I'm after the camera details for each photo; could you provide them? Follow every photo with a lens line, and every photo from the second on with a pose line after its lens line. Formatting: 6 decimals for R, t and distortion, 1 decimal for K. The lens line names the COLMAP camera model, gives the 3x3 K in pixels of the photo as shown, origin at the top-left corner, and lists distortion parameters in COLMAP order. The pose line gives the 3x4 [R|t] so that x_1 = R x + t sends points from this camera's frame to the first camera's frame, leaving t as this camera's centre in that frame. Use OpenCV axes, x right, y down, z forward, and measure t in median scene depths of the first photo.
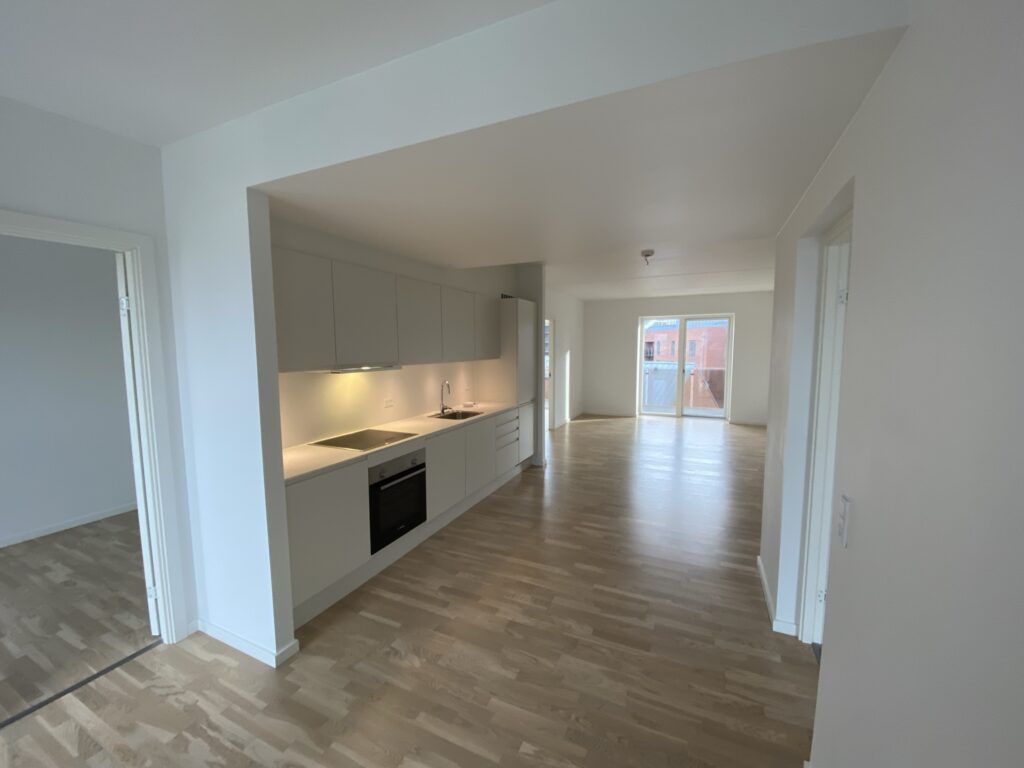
lens RADIAL K [[422.7, 0, 512.0], [0, 422.7, 384.0], [0, 0, 1]] dist [0.012826, -0.016357]
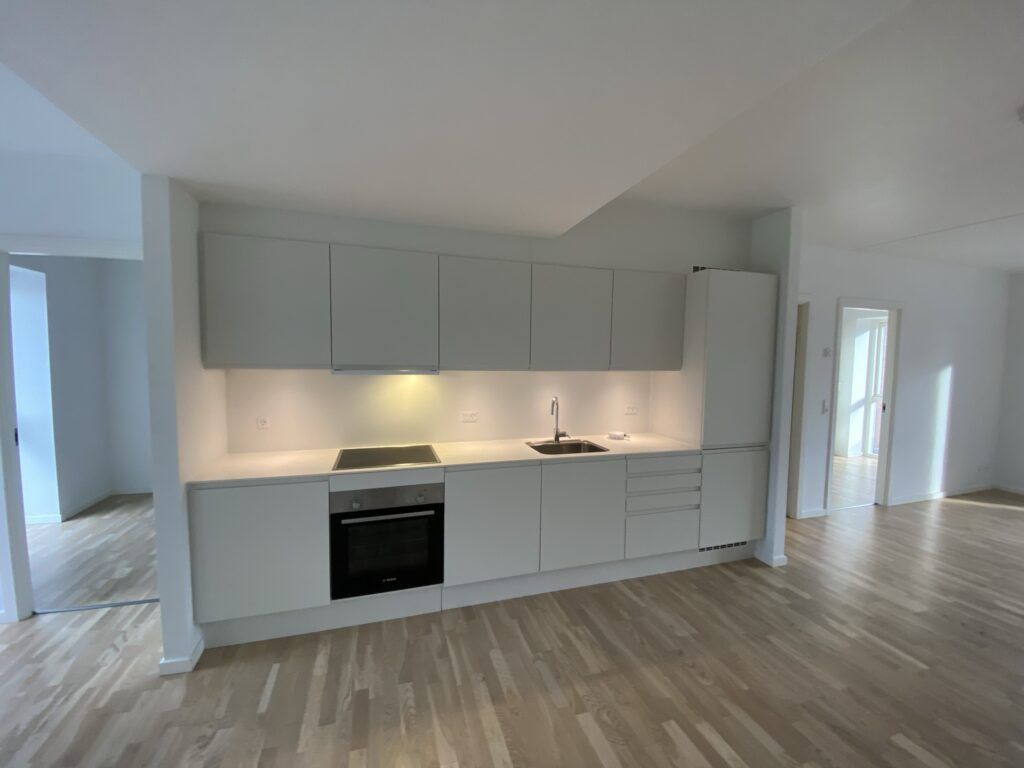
lens RADIAL K [[422.7, 0, 512.0], [0, 422.7, 384.0], [0, 0, 1]] dist [0.012826, -0.016357]
pose [[0.661036, 0.058875, -0.748041, 0.408013], [-0.081339, 0.996665, 0.006565, -0.033931], [0.745933, 0.056505, 0.663620, 0.598875]]
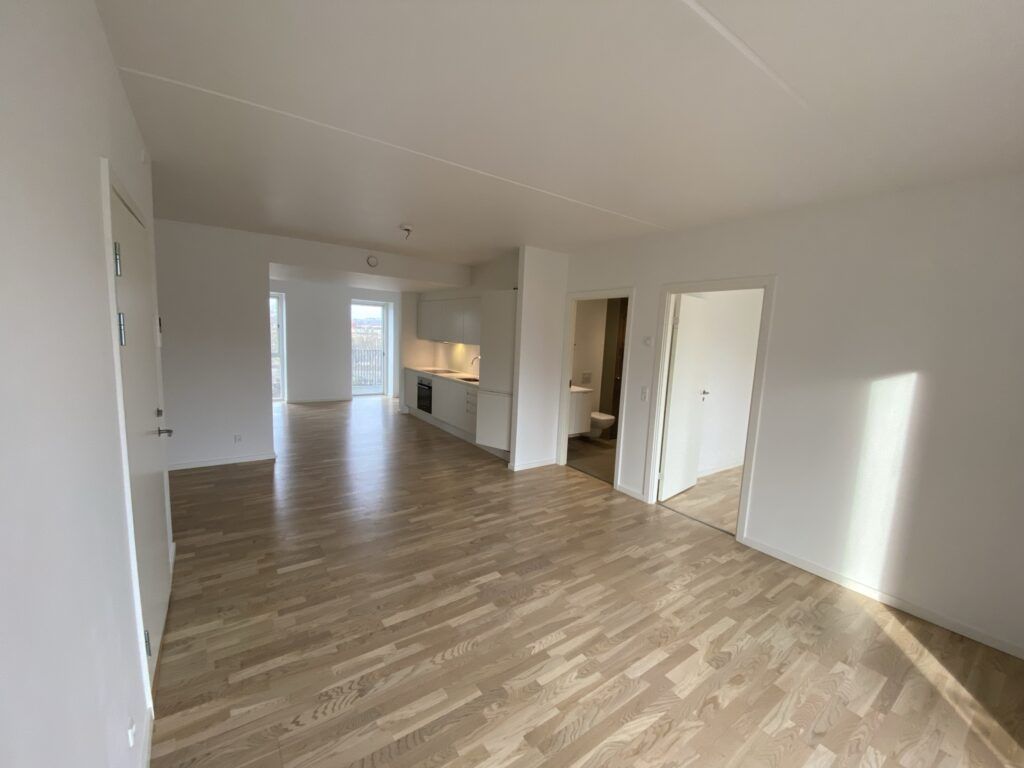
lens RADIAL K [[422.7, 0, 512.0], [0, 422.7, 384.0], [0, 0, 1]] dist [0.012826, -0.016357]
pose [[-0.502044, 0.090814, -0.860061, 1.362896], [-0.125813, 0.976223, 0.176521, -0.231110], [0.855642, 0.196828, -0.478681, 2.329869]]
